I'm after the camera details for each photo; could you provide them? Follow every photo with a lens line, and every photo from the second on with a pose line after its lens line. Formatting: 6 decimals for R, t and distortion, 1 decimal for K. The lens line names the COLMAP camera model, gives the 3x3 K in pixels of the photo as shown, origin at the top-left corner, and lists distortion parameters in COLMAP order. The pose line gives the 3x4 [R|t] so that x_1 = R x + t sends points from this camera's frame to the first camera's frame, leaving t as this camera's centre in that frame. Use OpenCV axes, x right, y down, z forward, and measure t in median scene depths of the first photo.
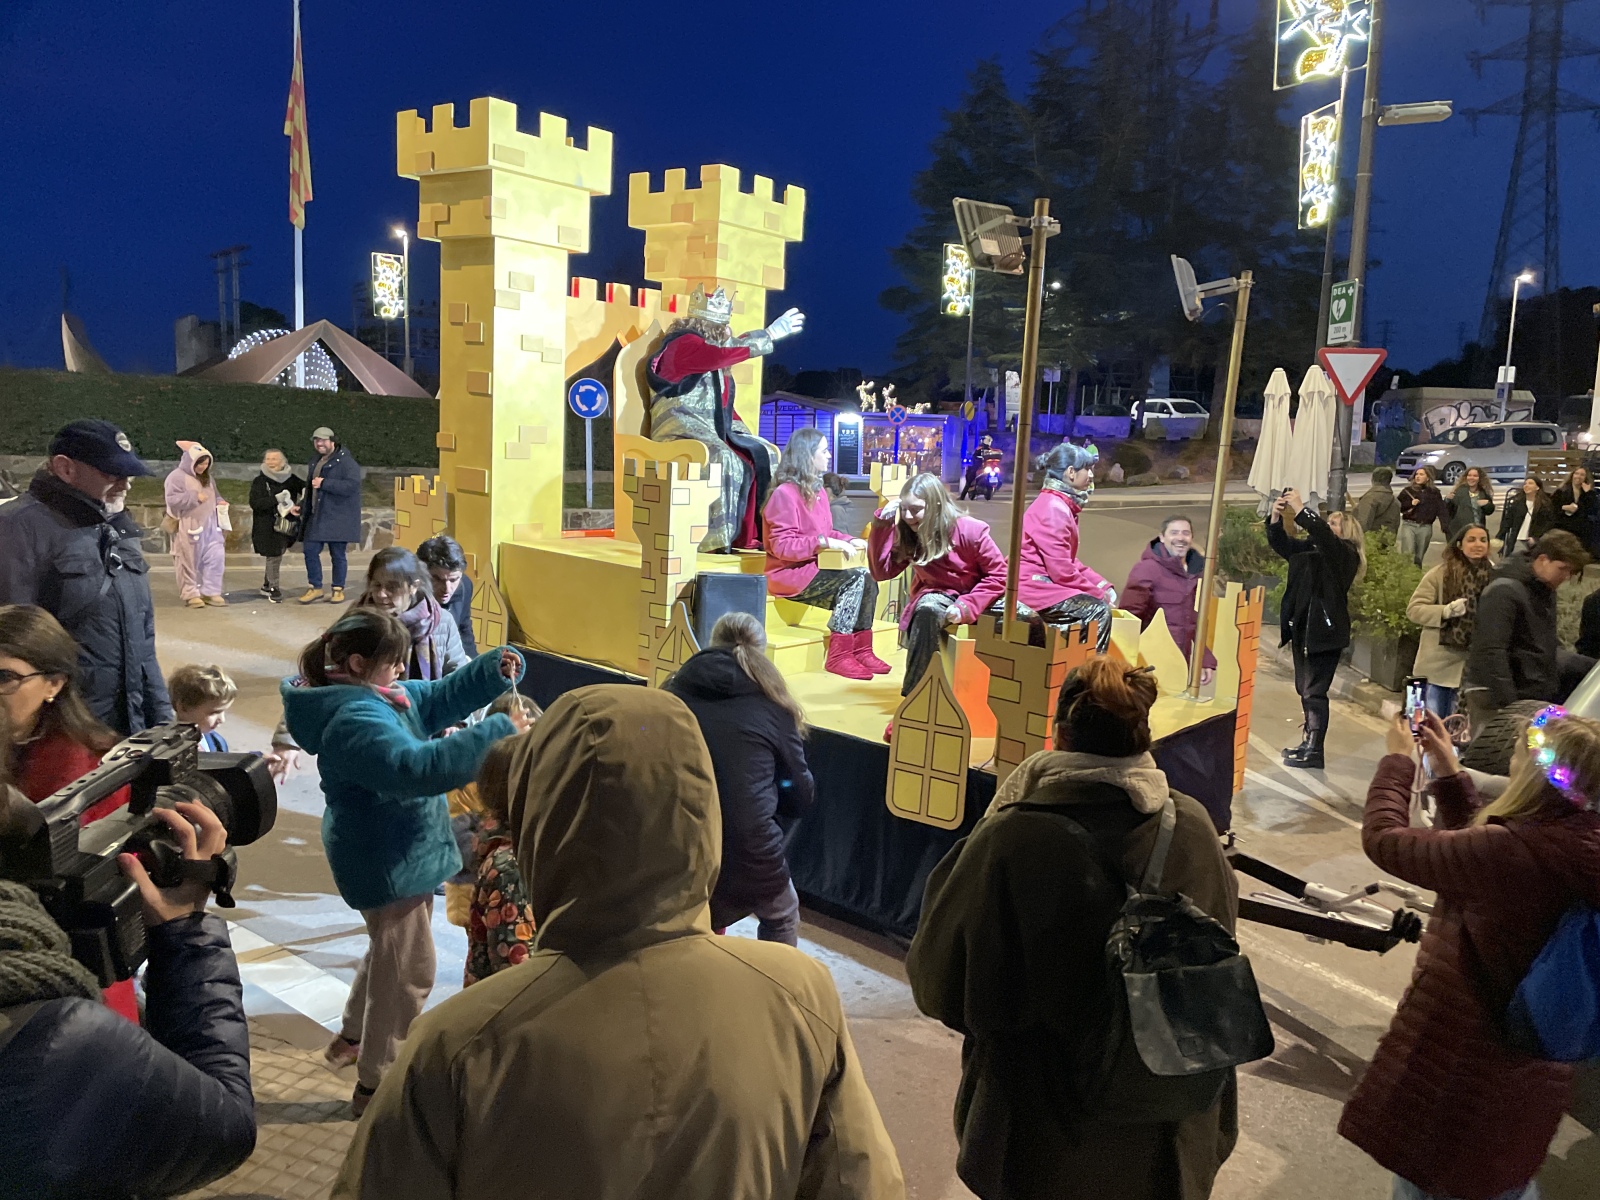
lens RADIAL K [[1187.2, 0, 829.9], [0, 1187.2, 610.5], [0, 0, 1]] dist [0.098514, -0.115694]
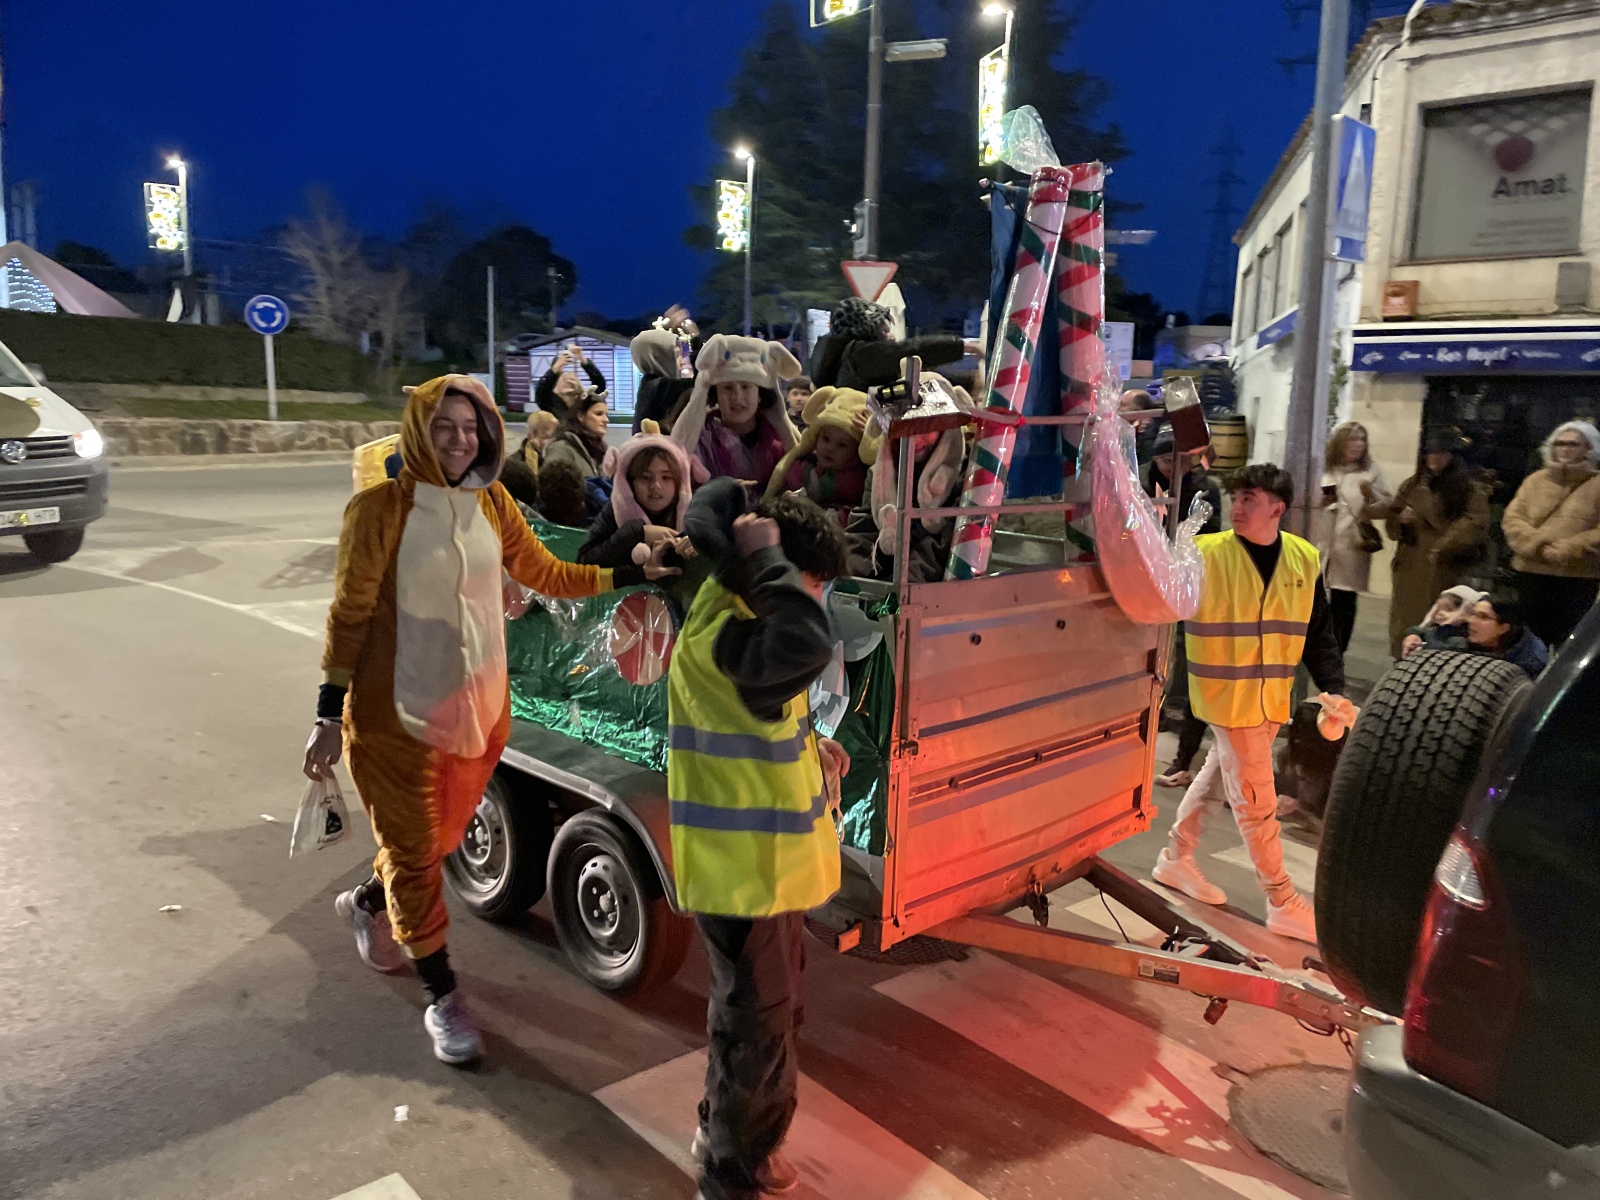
lens RADIAL K [[1187.2, 0, 829.9], [0, 1187.2, 610.5], [0, 0, 1]] dist [0.098514, -0.115694]
pose [[0.996758, -0.018057, 0.078411, 0.165309], [0.014948, 0.999085, 0.040063, 0.036549], [-0.079063, -0.038761, 0.996116, -0.075200]]
